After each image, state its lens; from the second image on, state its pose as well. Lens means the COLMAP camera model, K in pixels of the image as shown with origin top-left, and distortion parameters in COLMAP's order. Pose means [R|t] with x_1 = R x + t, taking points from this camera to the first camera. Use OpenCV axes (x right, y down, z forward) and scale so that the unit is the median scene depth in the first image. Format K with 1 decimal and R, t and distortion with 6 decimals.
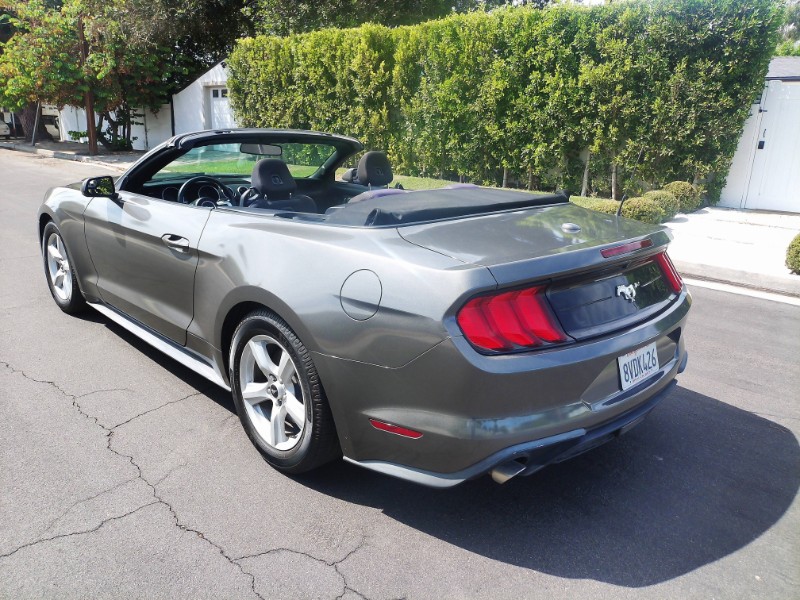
lens RADIAL K [[592.6, 0, 400.0], [0, 592.6, 300.0], [0, 0, 1]] dist [0.077272, -0.102156]
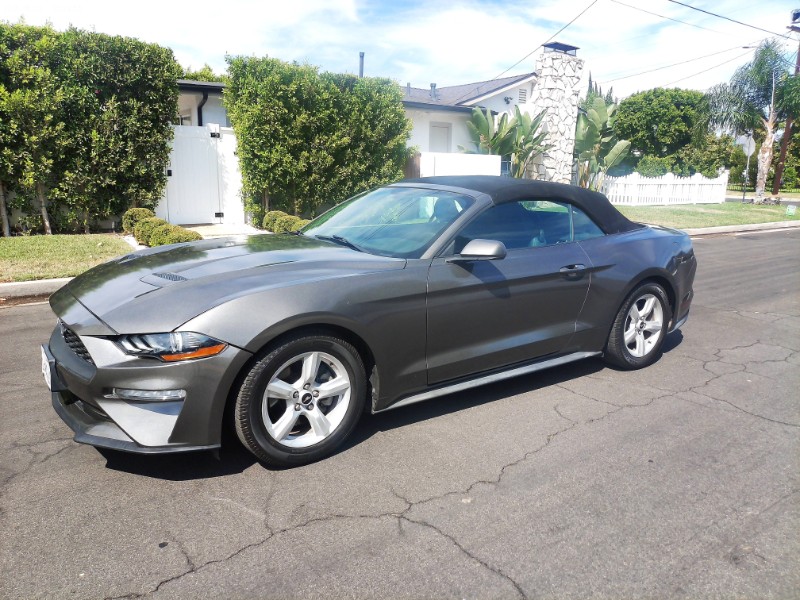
lens RADIAL K [[593.5, 0, 402.2], [0, 593.5, 303.1], [0, 0, 1]] dist [0.072745, -0.101297]
pose [[0.158335, -0.244046, 0.956751, -0.437859], [0.262000, 0.944623, 0.197593, -0.099490], [-0.951991, 0.219383, 0.213507, 0.276819]]
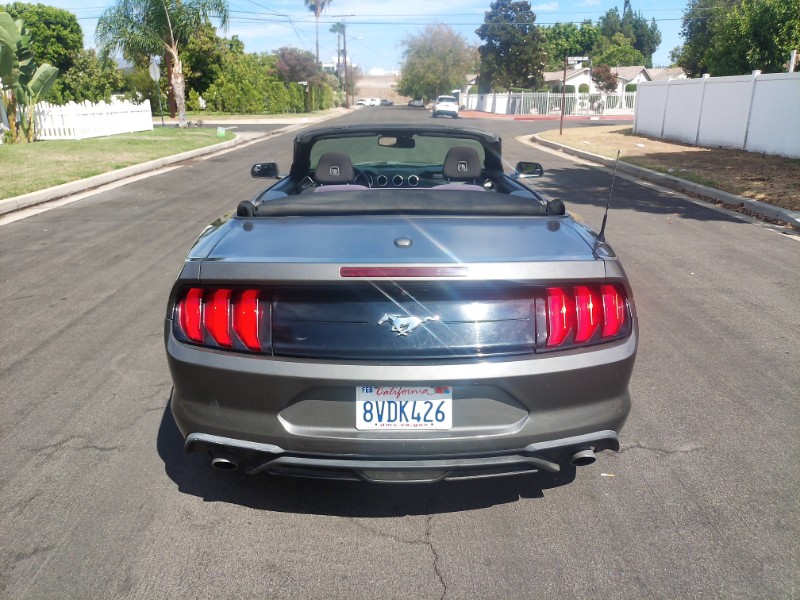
lens RADIAL K [[605.6, 0, 403.8], [0, 605.6, 299.7], [0, 0, 1]] dist [0.027662, -0.042037]
pose [[-0.711163, -0.245833, 0.658645, -0.363260], [0.185157, 0.838299, 0.512808, -0.154144], [-0.678206, 0.486643, -0.550650, 0.455218]]
